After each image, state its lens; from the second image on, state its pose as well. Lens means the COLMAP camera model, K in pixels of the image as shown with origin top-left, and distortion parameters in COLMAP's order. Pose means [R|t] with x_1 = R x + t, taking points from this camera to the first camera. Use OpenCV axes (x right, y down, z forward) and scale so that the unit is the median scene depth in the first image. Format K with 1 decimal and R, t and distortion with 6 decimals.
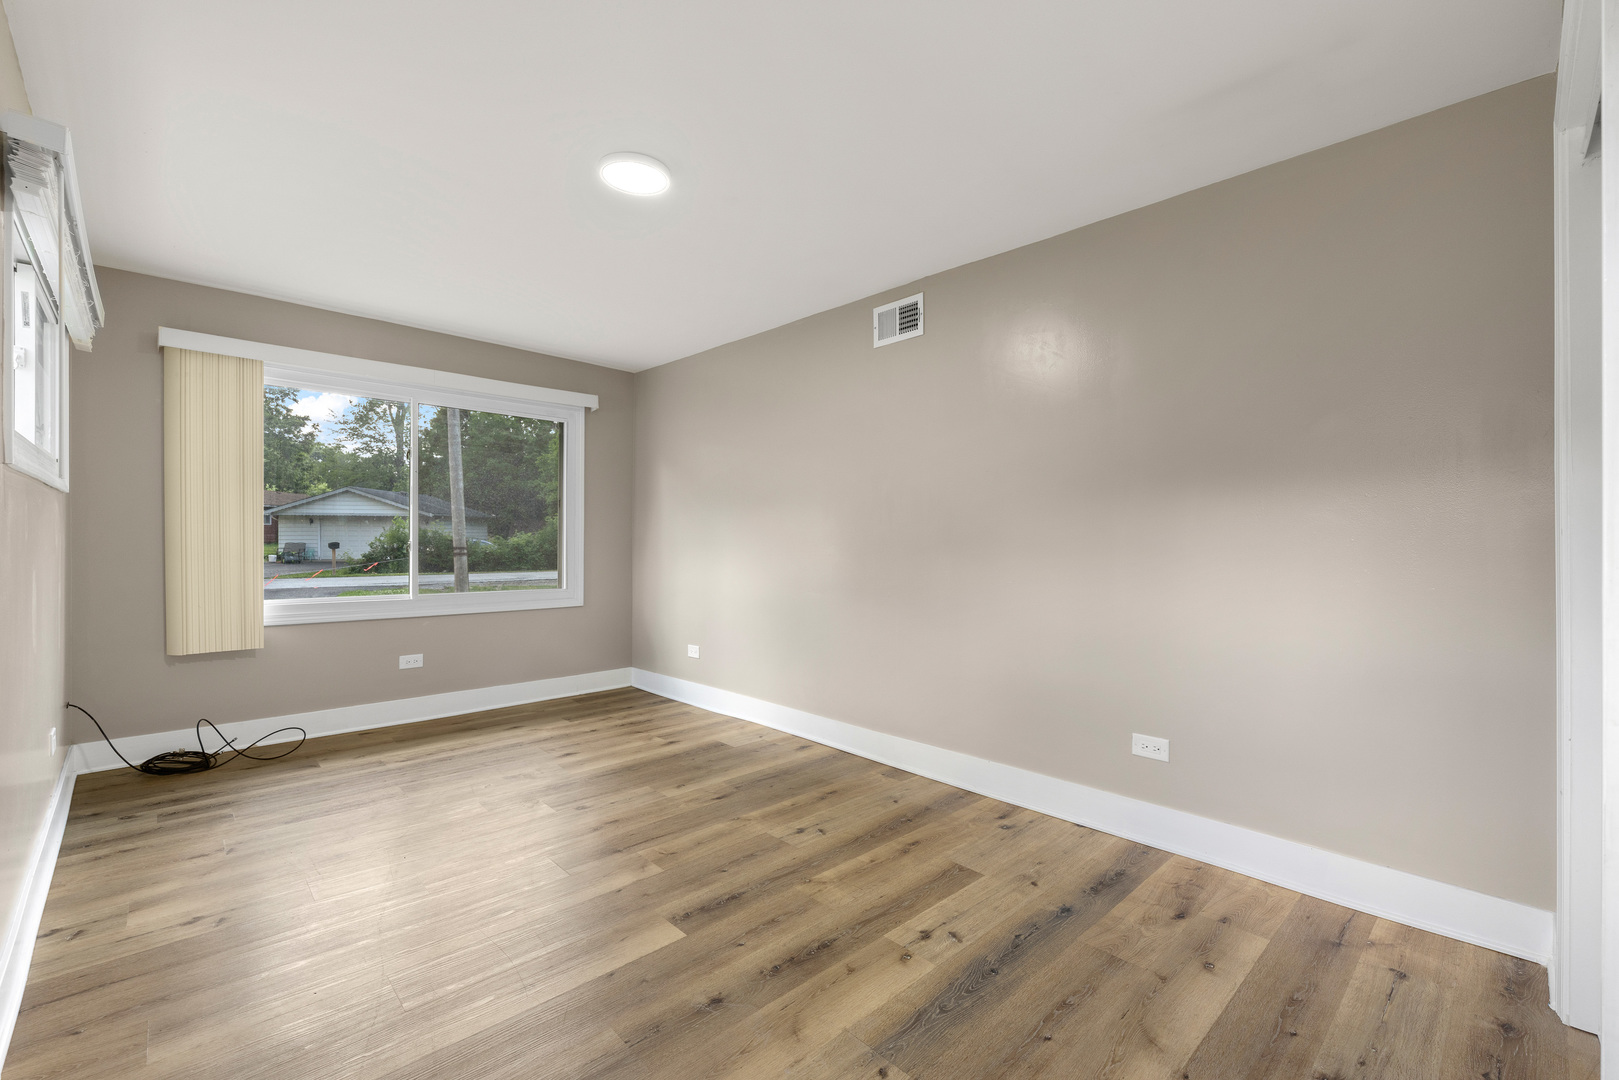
lens RADIAL K [[667.3, 0, 807.8], [0, 667.3, 531.2], [0, 0, 1]] dist [0.013618, -0.006216]
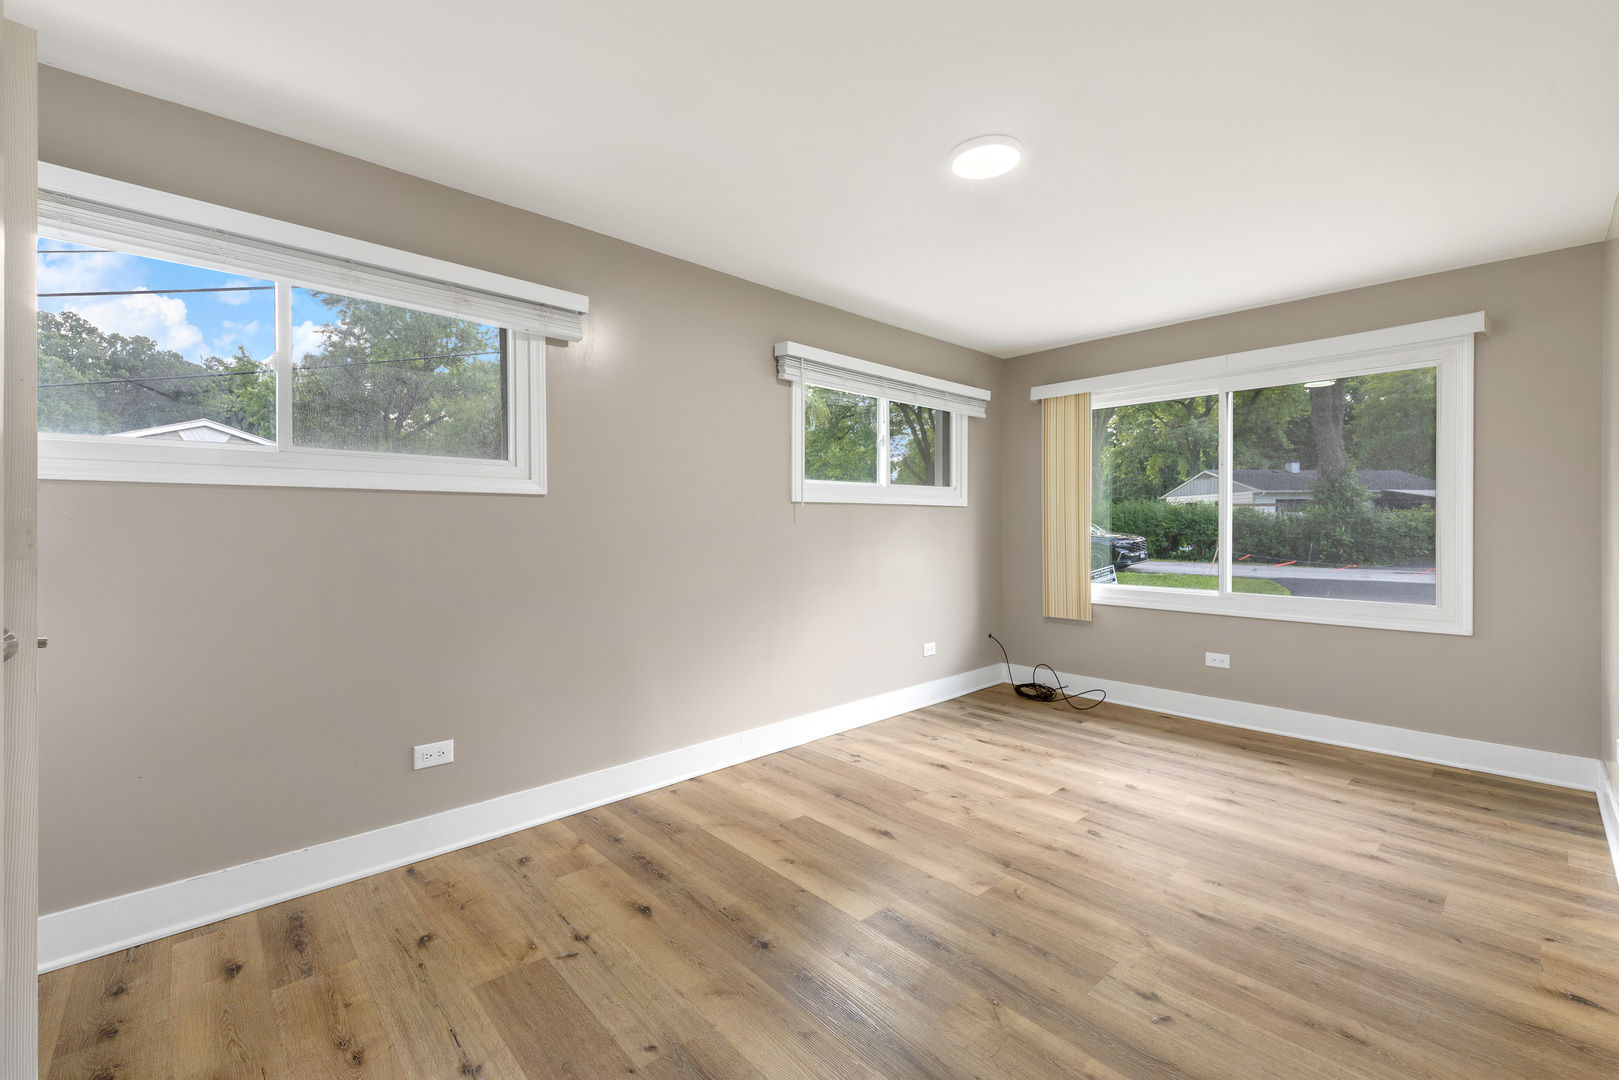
lens RADIAL K [[667.3, 0, 807.8], [0, 667.3, 531.2], [0, 0, 1]] dist [0.013618, -0.006216]
pose [[0.008658, 0.001699, -0.999961, 0.458514], [0.014724, 0.999890, 0.001827, -0.004655], [0.999854, -0.014739, 0.008632, 0.487394]]
